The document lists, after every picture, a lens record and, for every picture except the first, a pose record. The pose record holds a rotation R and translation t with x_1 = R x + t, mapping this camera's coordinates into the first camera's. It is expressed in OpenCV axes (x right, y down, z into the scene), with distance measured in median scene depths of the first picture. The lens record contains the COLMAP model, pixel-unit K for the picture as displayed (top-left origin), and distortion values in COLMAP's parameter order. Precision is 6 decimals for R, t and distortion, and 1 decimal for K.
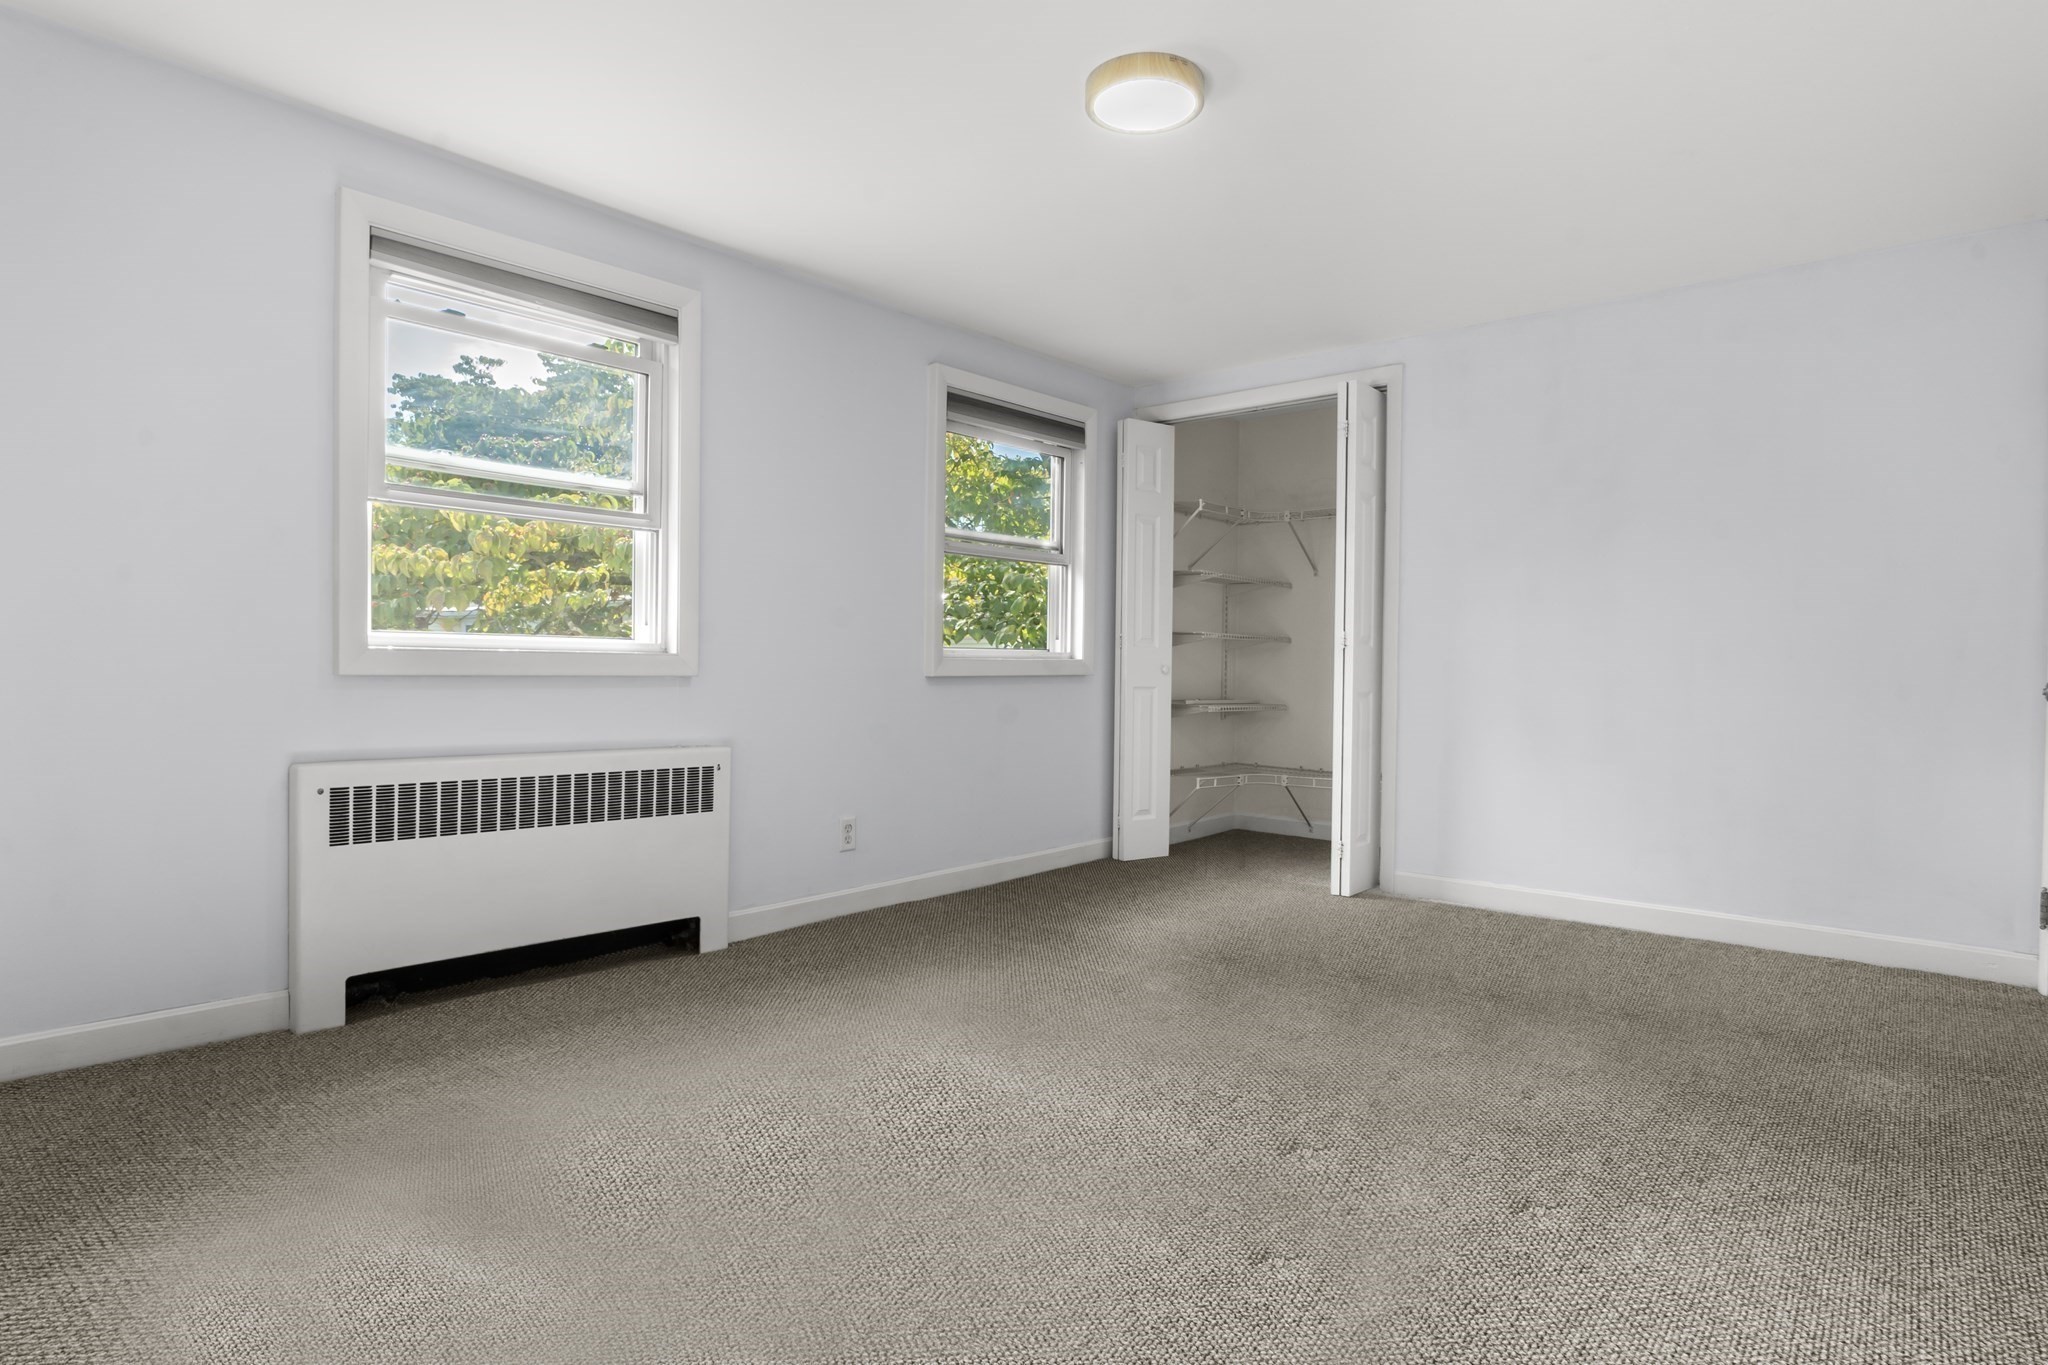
lens RADIAL K [[1088.1, 0, 1038.0], [0, 1088.1, 677.4], [0, 0, 1]] dist [-0.034074, 0.009374]
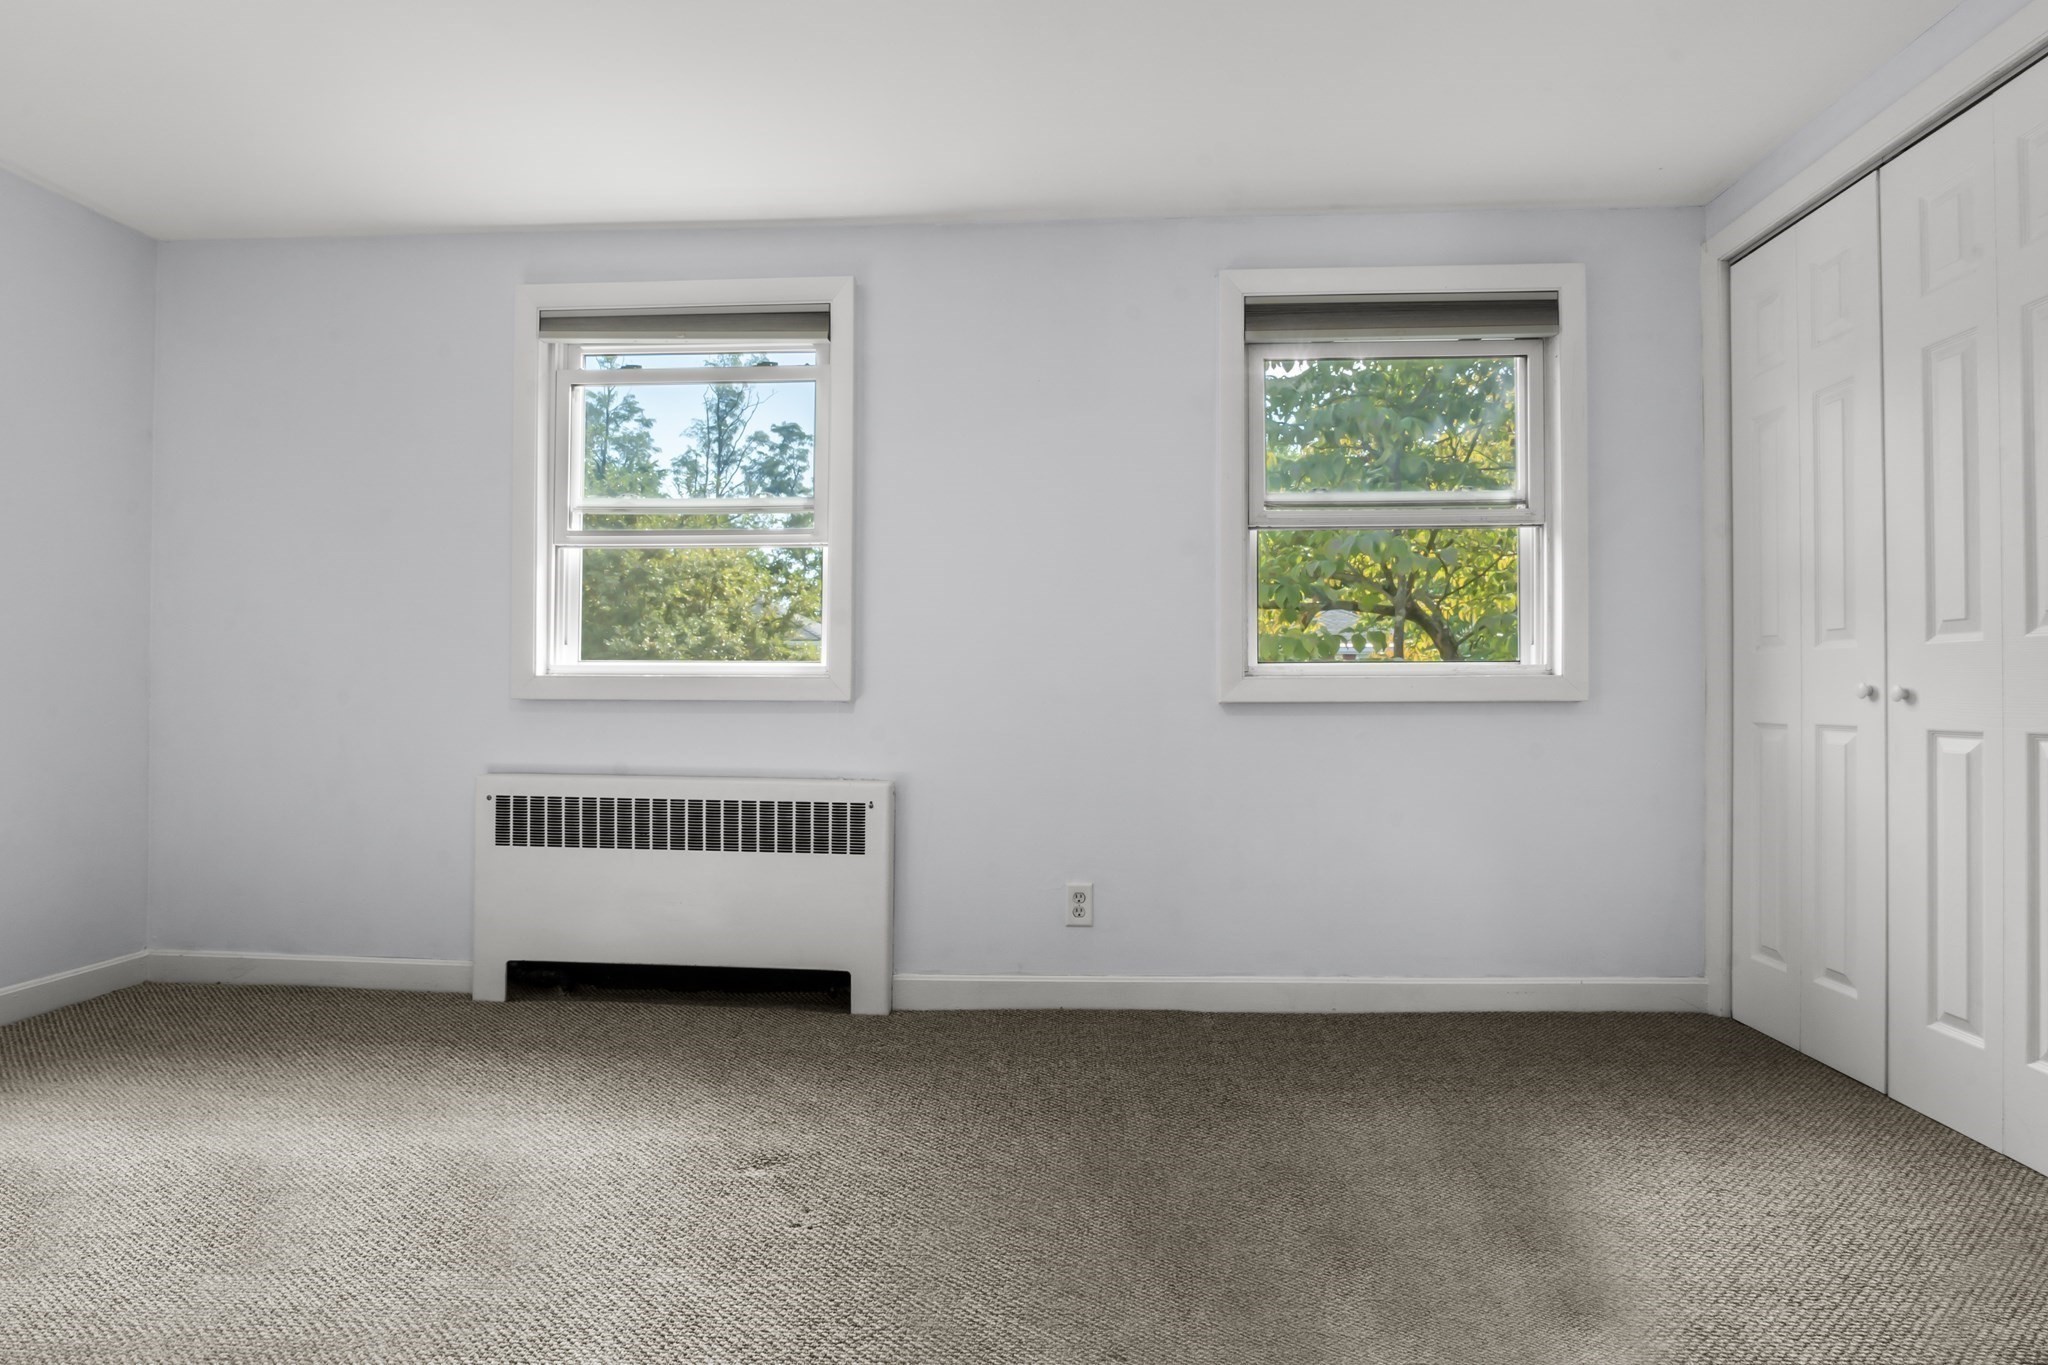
lens RADIAL K [[1088.1, 0, 1038.0], [0, 1088.1, 677.4], [0, 0, 1]] dist [-0.034074, 0.009374]
pose [[0.608990, -0.023808, -0.792821, 0.495364], [-0.003489, 0.999459, -0.032694, 0.008169], [0.793171, 0.022677, 0.608577, 0.578571]]
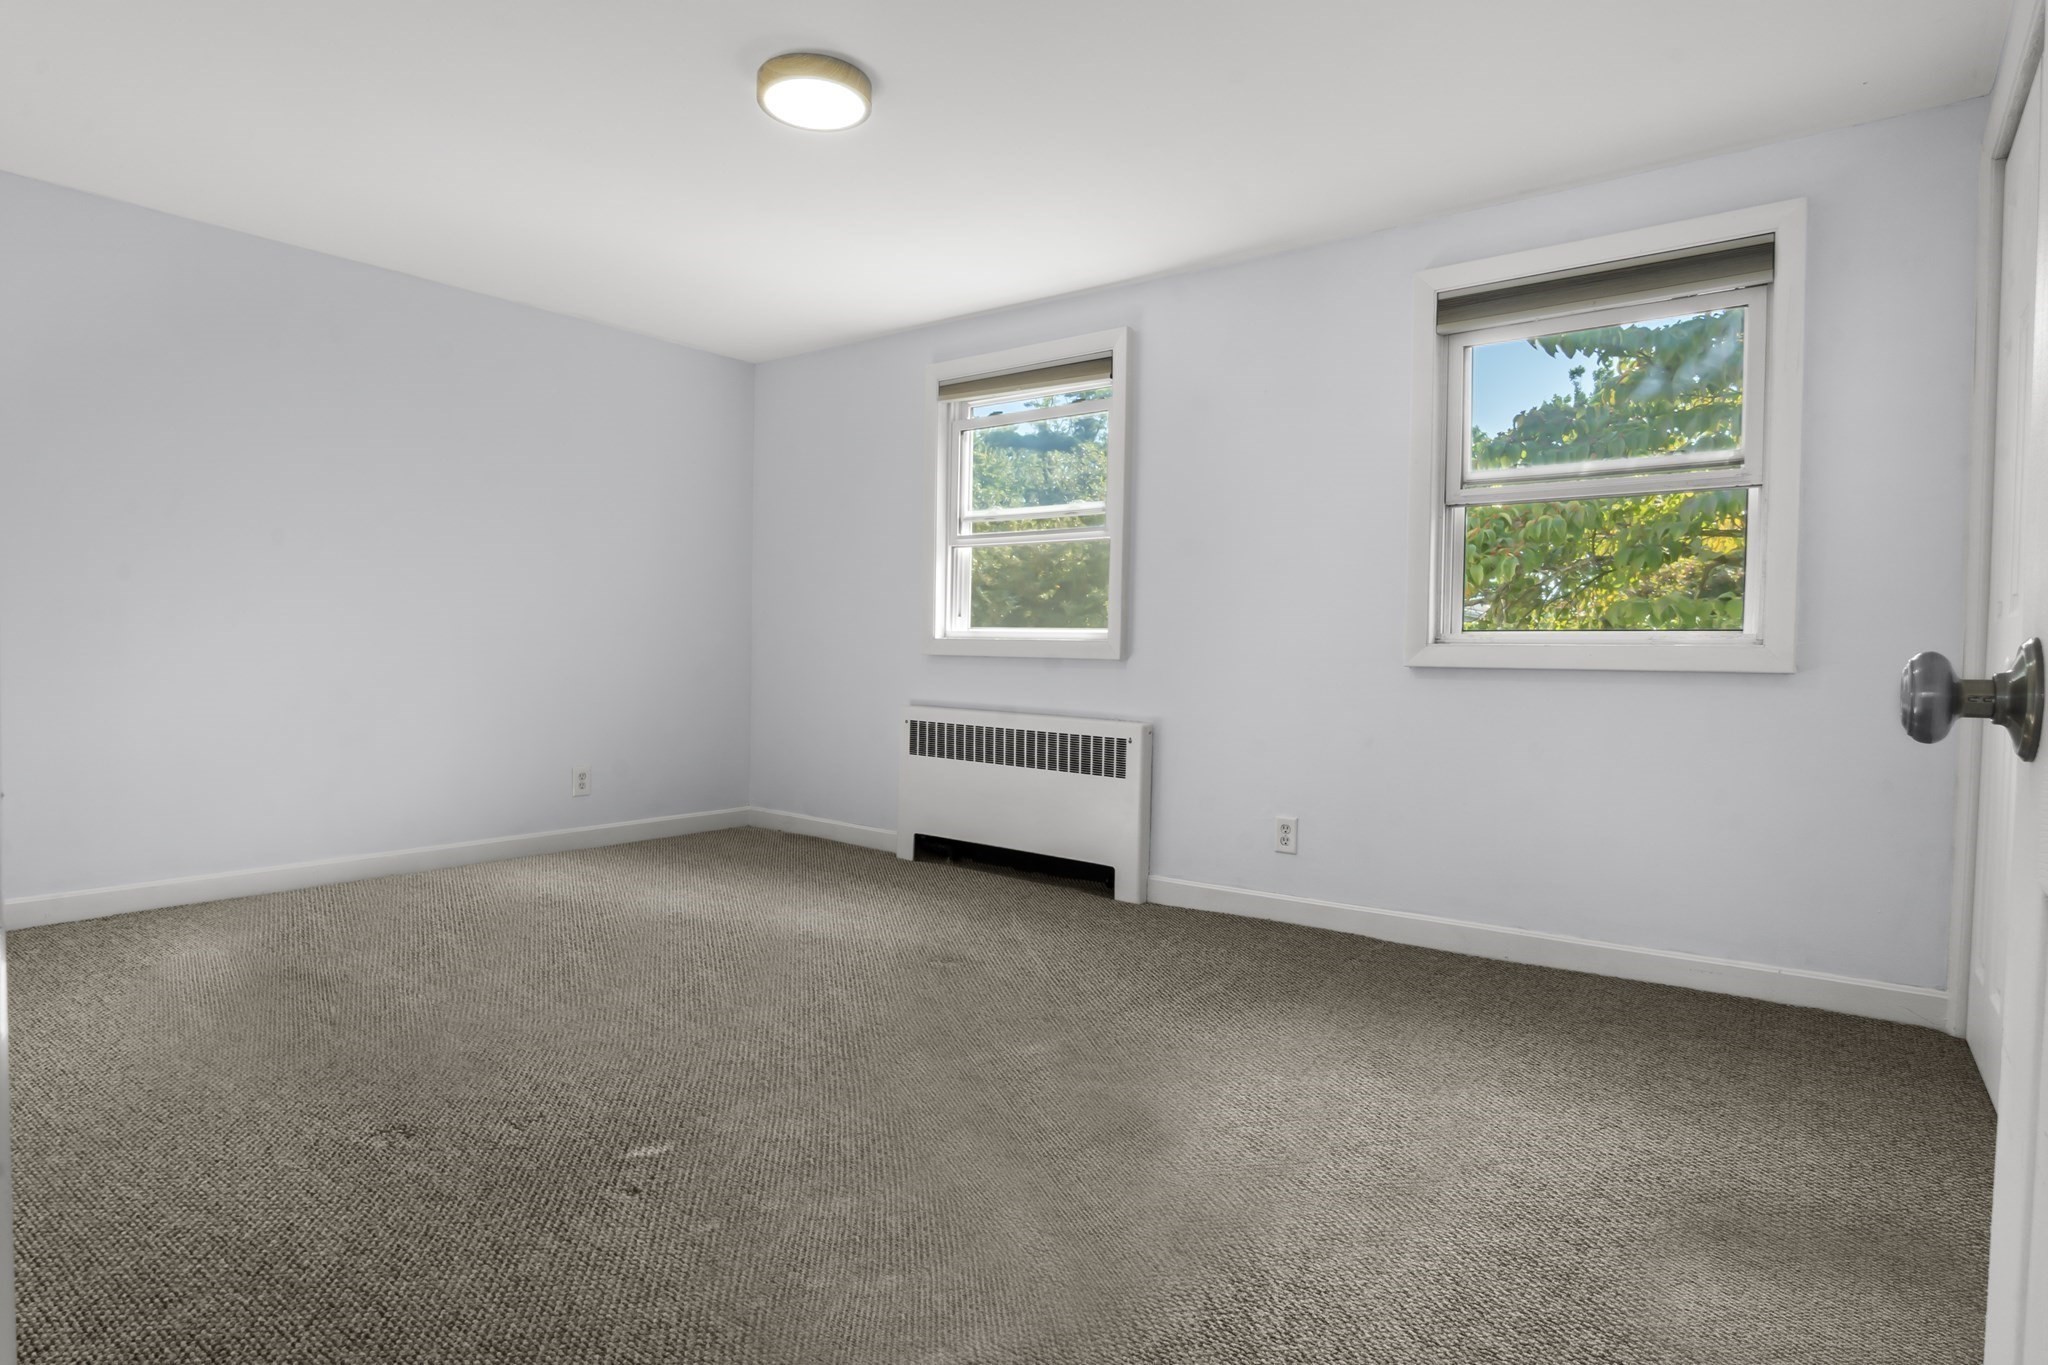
lens RADIAL K [[1088.1, 0, 1038.0], [0, 1088.1, 677.4], [0, 0, 1]] dist [-0.034074, 0.009374]
pose [[0.063147, 0.013181, -0.997917, 0.844595], [-0.027875, 0.999546, 0.011439, 0.006820], [0.997615, 0.027094, 0.063485, 0.843594]]
